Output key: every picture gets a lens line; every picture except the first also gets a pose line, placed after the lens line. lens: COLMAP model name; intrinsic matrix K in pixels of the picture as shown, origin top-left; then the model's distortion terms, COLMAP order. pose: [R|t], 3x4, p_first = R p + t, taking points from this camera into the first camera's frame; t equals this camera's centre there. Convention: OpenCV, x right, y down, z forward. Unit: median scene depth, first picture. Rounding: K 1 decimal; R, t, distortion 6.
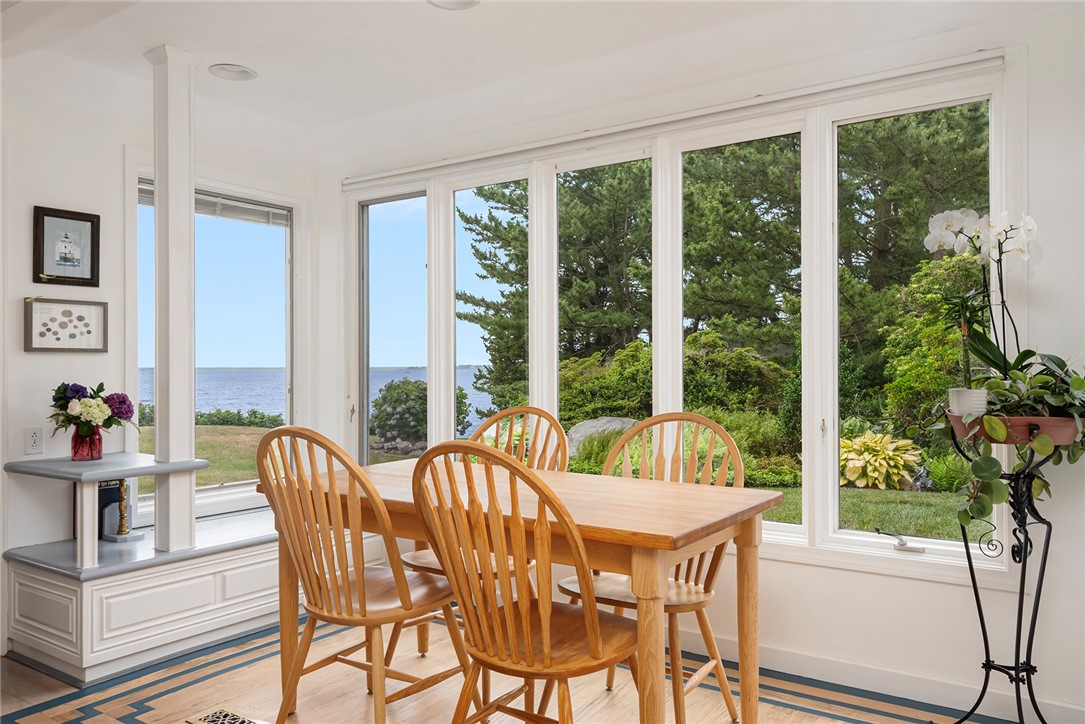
lens RADIAL K [[809.0, 0, 532.5], [0, 809.0, 363.2], [0, 0, 1]] dist [0.006225, -0.001572]
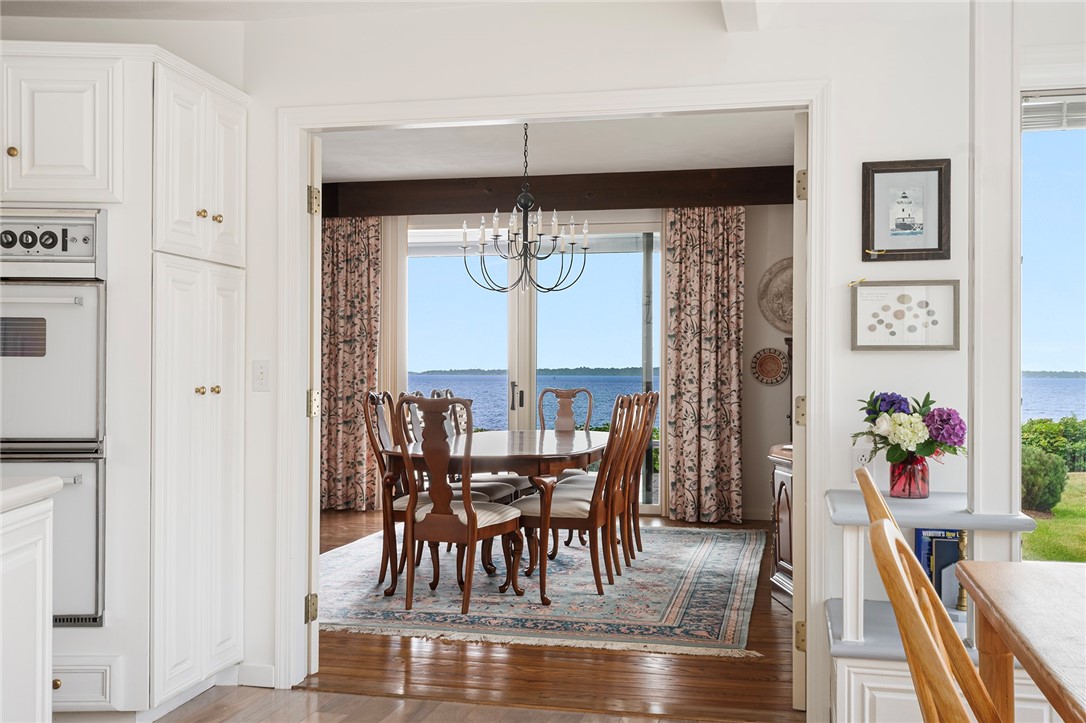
lens RADIAL K [[1130.5, 0, 548.2], [0, 1130.5, 367.3], [0, 0, 1]] dist [-0.006160, 0.000000]
pose [[0.369716, 0.000350, -0.929145, 0.276912], [-0.000773, 1.000000, 0.000069, 0.001931], [0.929144, 0.000692, 0.369716, 0.319526]]
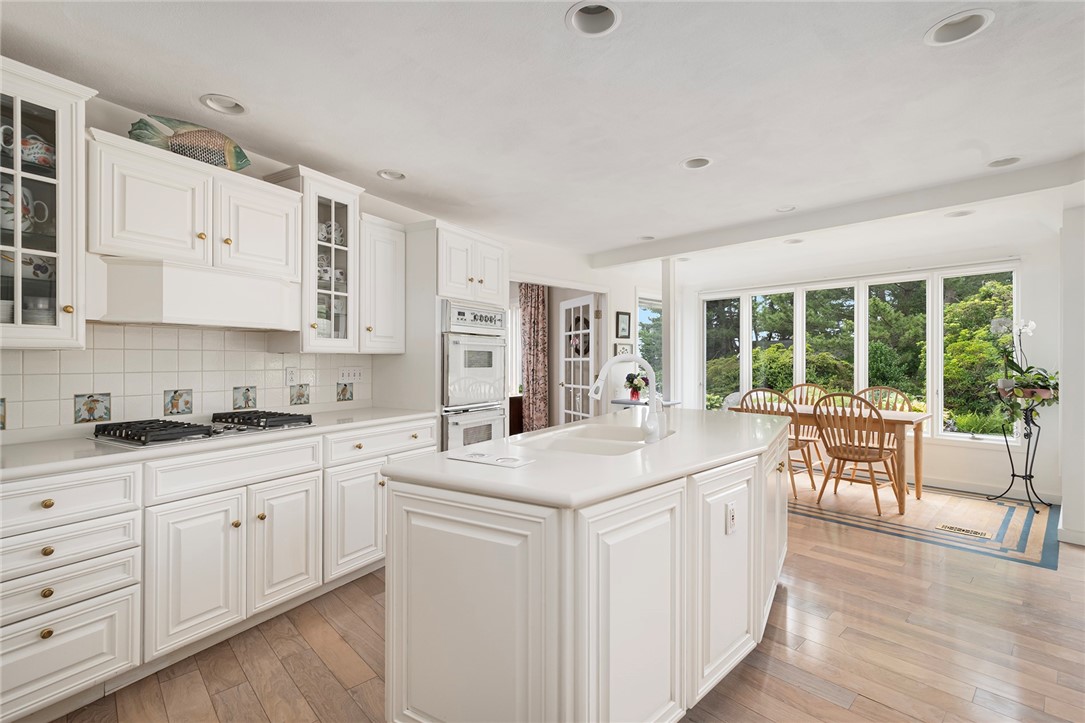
lens RADIAL K [[486.9, 0, 534.9], [0, 486.9, 357.9], [0, 0, 1]] dist [-0.005802, -0.001140]
pose [[0.973982, 0.003116, -0.226604, -0.501835], [-0.003013, 0.999995, 0.000797, -0.028898], [0.226605, -0.000093, 0.973987, -0.750614]]
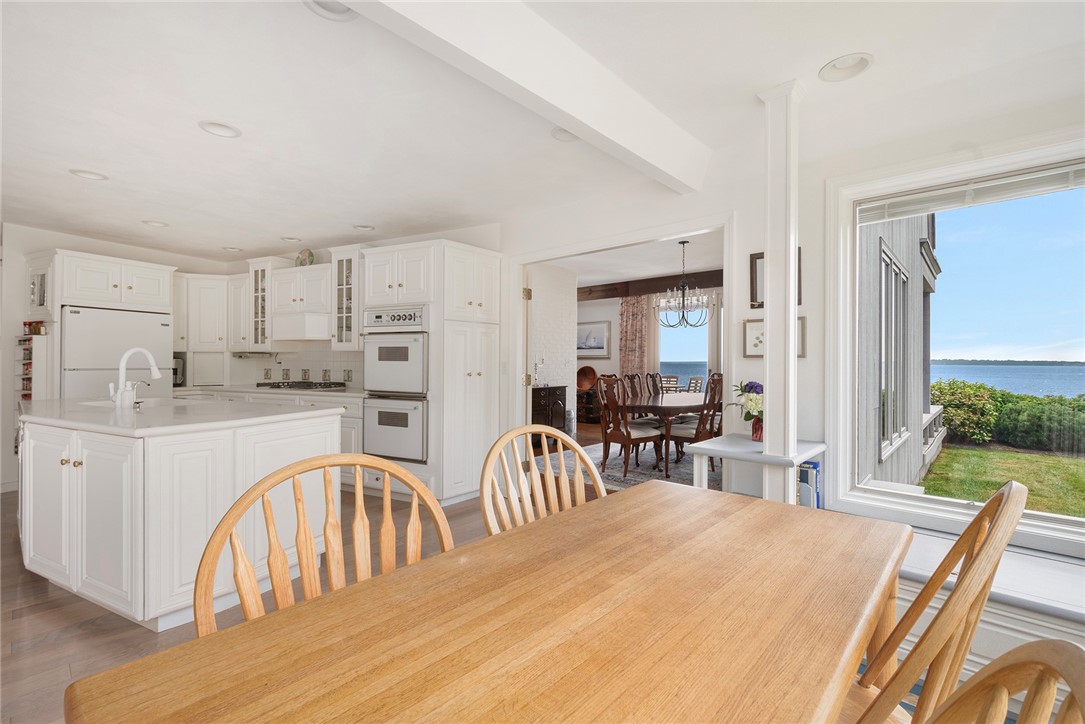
lens RADIAL K [[486.9, 0, 536.9], [0, 486.9, 357.4], [0, 0, 1]] dist [-0.005802, -0.001140]
pose [[-0.146670, -0.005319, -0.989171, 0.274860], [-0.000343, 0.999986, -0.005327, -0.010220], [0.989185, -0.000442, -0.146670, 0.752191]]
